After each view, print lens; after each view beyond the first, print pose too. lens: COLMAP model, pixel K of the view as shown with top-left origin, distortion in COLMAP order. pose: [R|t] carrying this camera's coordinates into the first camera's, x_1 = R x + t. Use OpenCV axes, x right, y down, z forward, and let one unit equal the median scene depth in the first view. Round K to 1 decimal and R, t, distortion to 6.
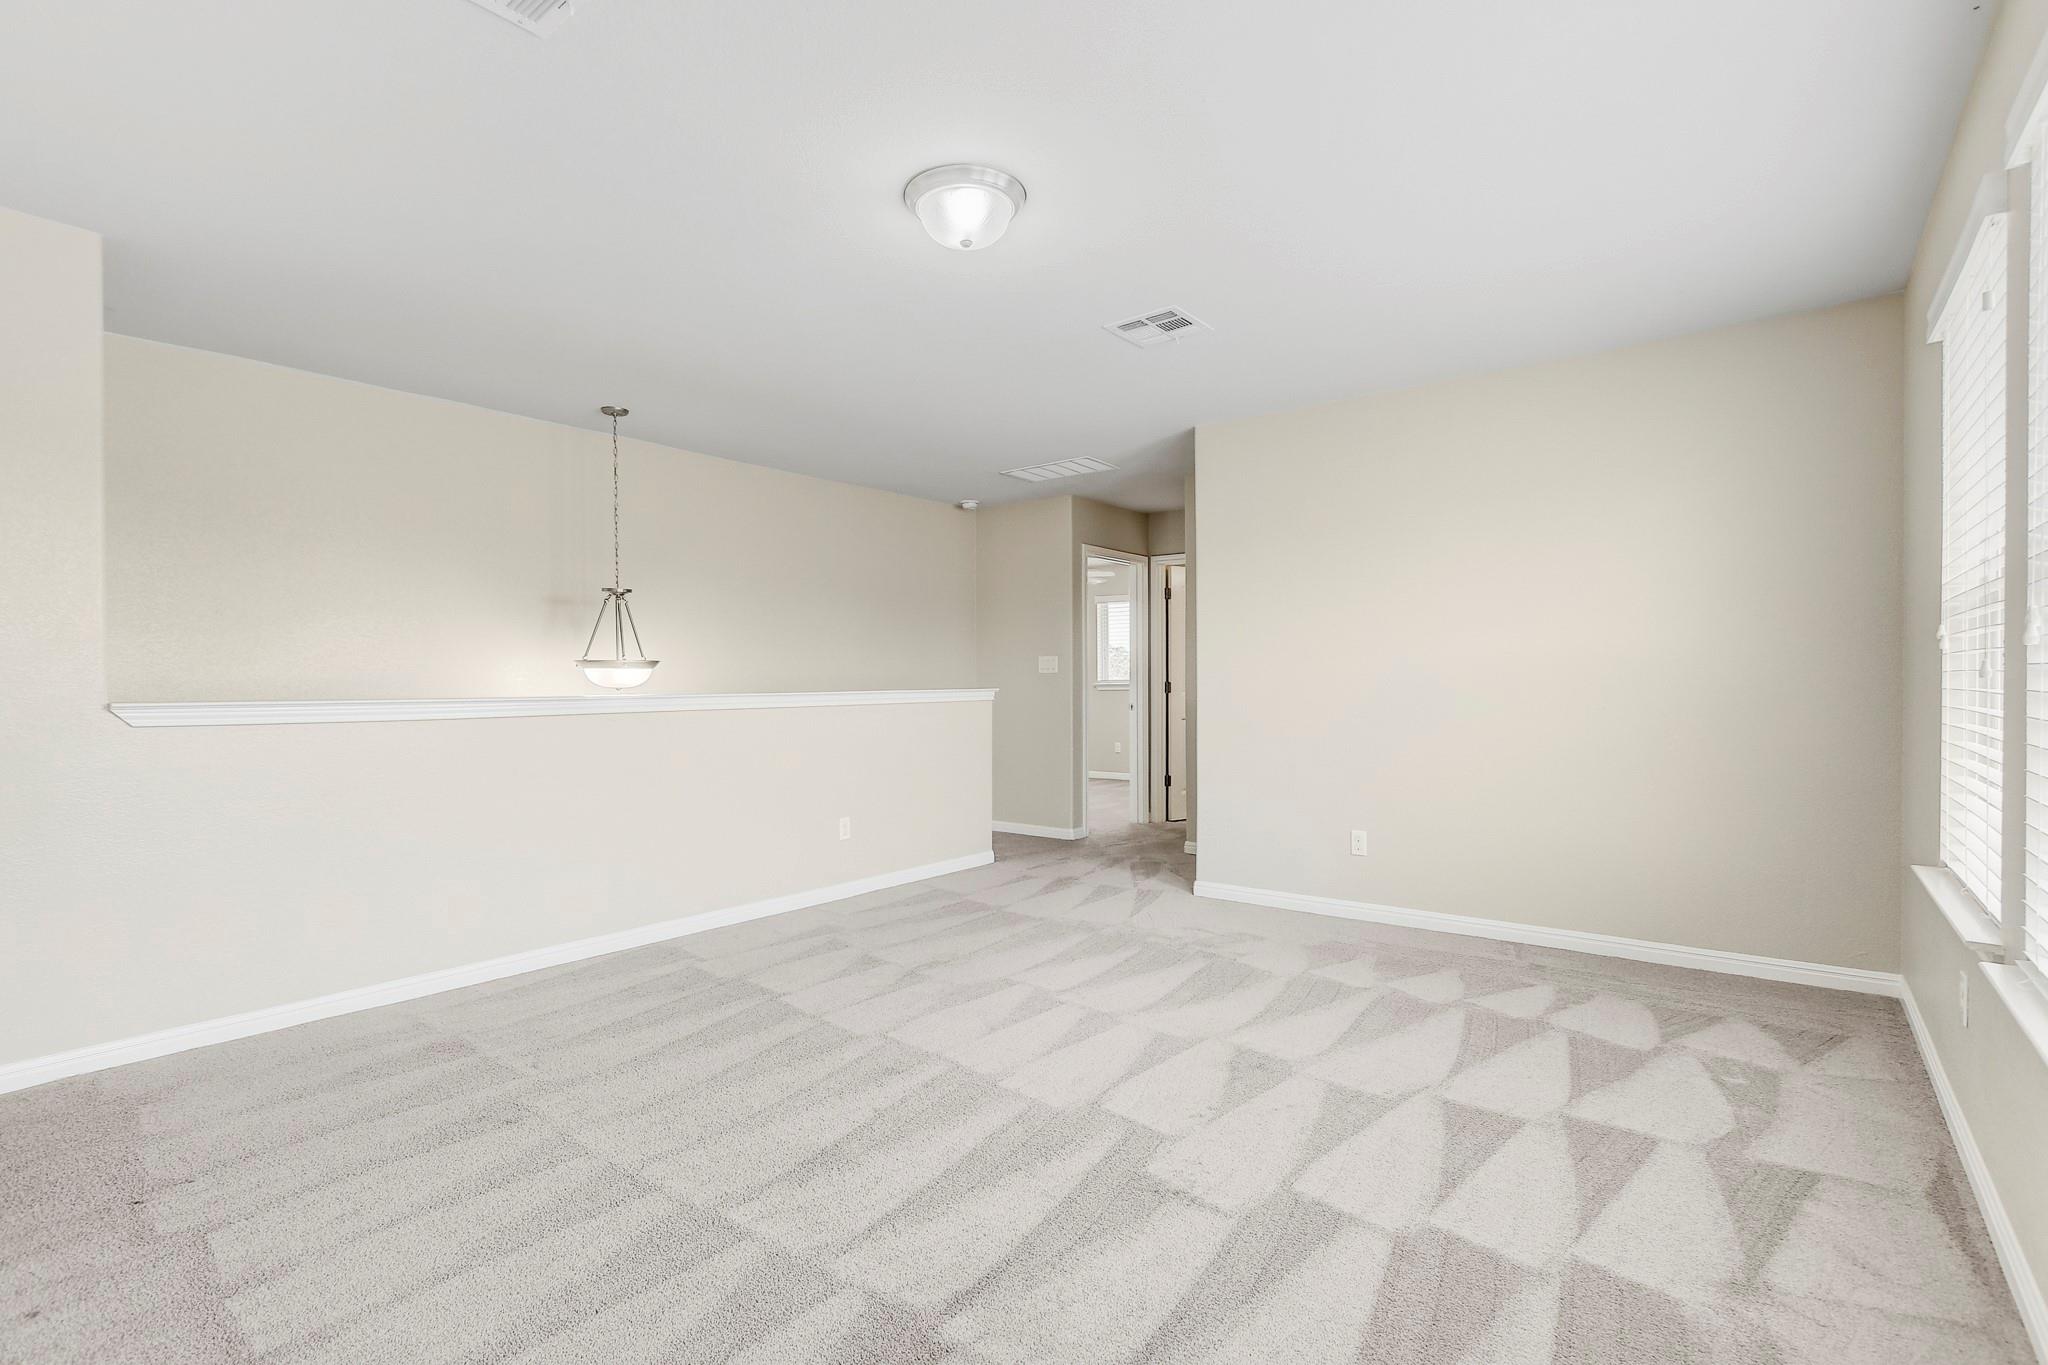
lens RADIAL K [[947.1, 0, 1025.8], [0, 947.1, 693.8], [0, 0, 1]] dist [-0.005525, 0.001805]
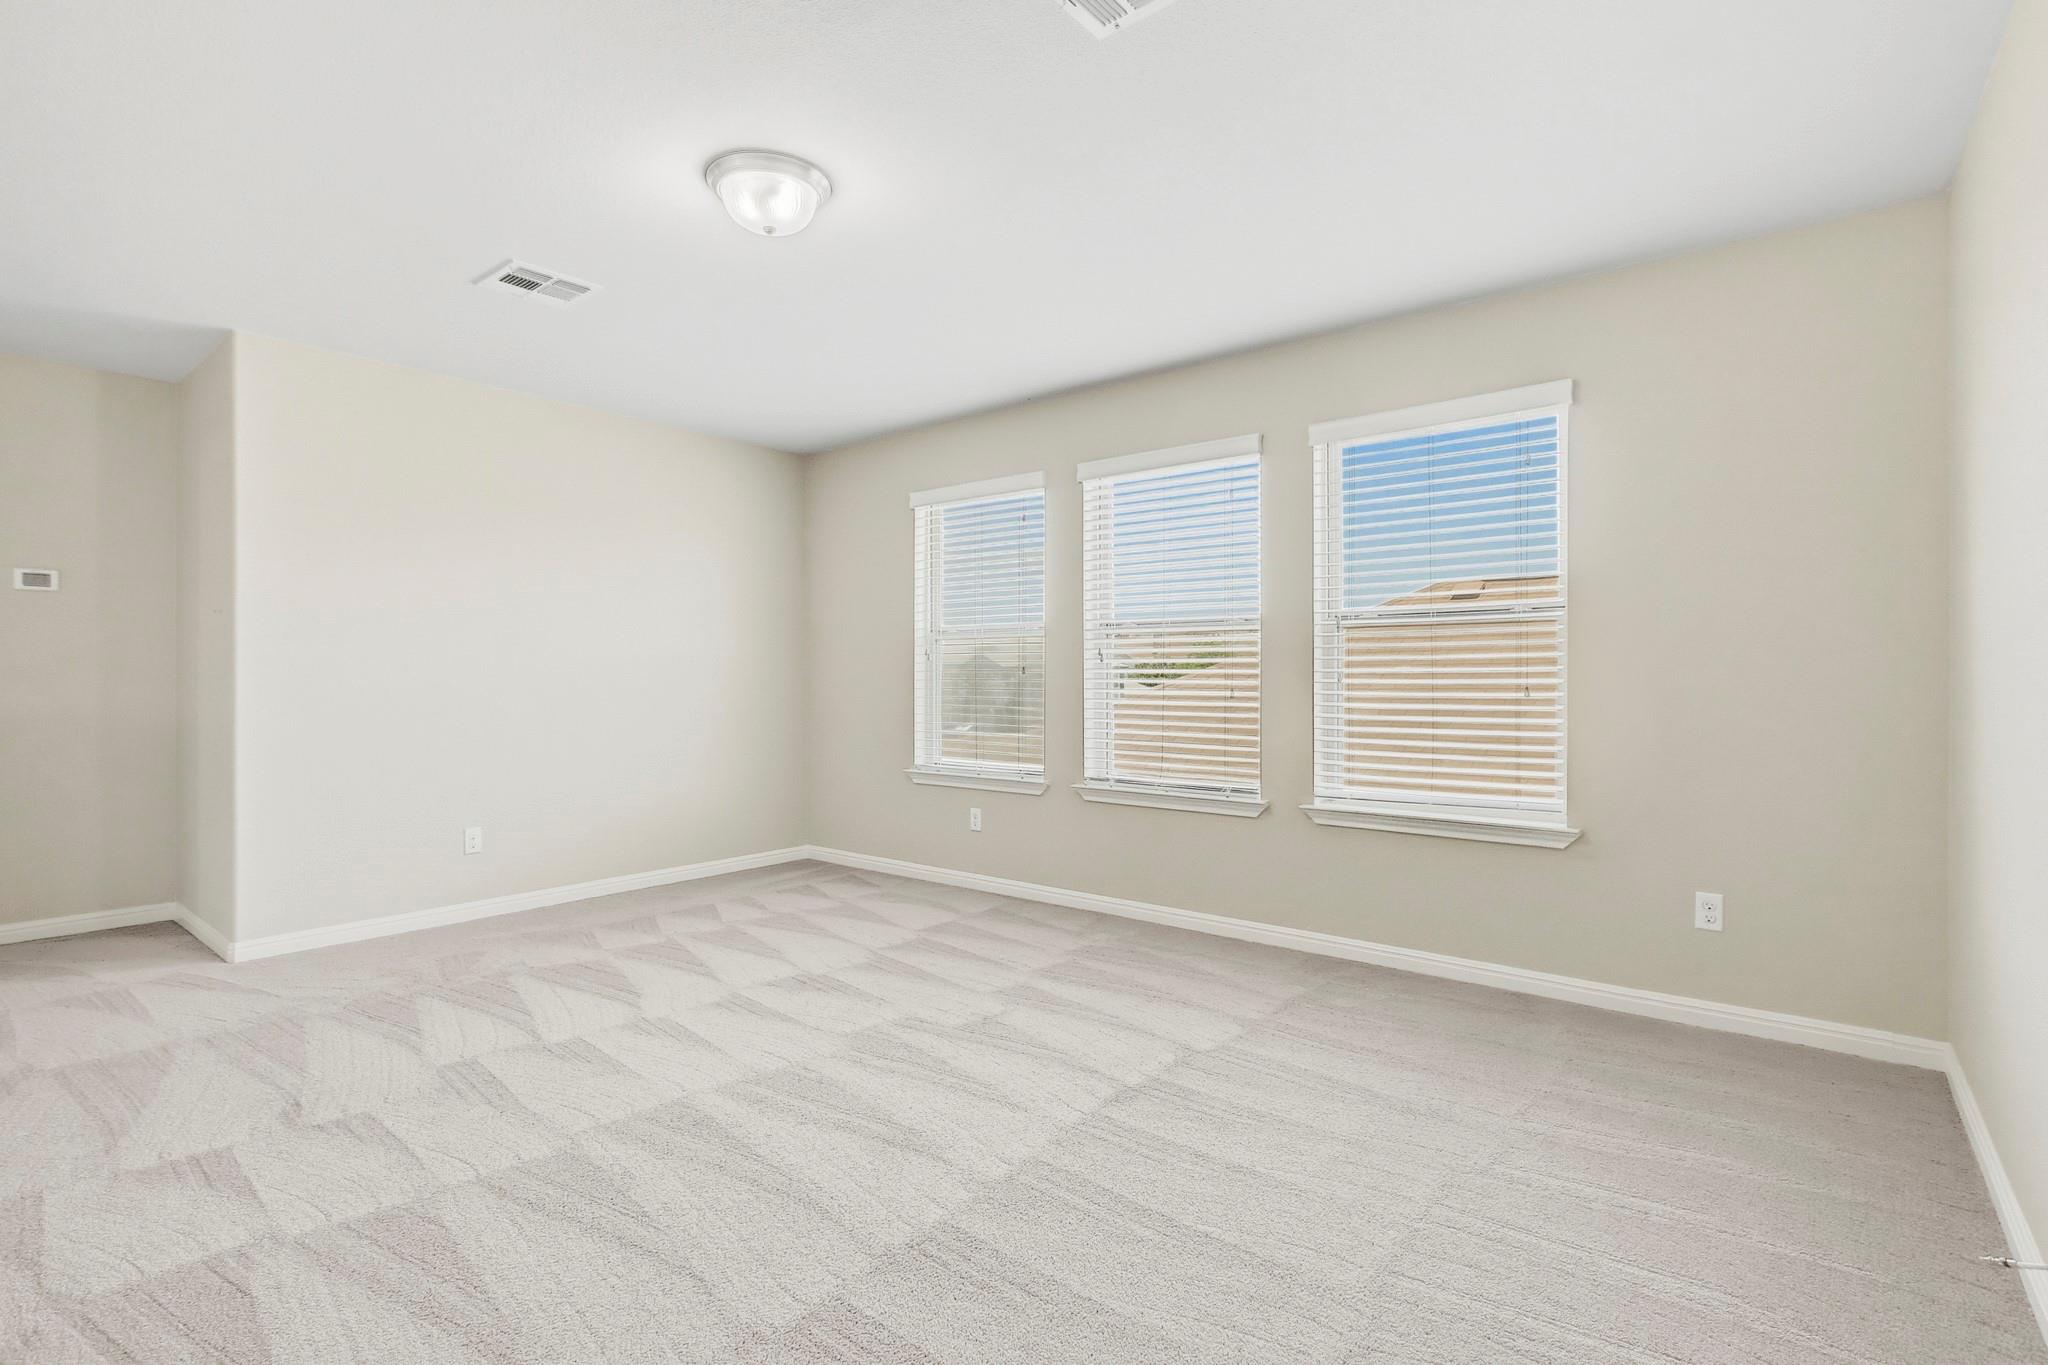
lens RADIAL K [[947.1, 0, 1024.7], [0, 947.1, 675.6], [0, 0, 1]] dist [-0.005525, 0.001805]
pose [[0.023253, 0.000027, 0.999730, -0.934661], [0.000808, 1.000000, -0.000046, -0.018566], [-0.999729, 0.000809, 0.023253, 0.613887]]
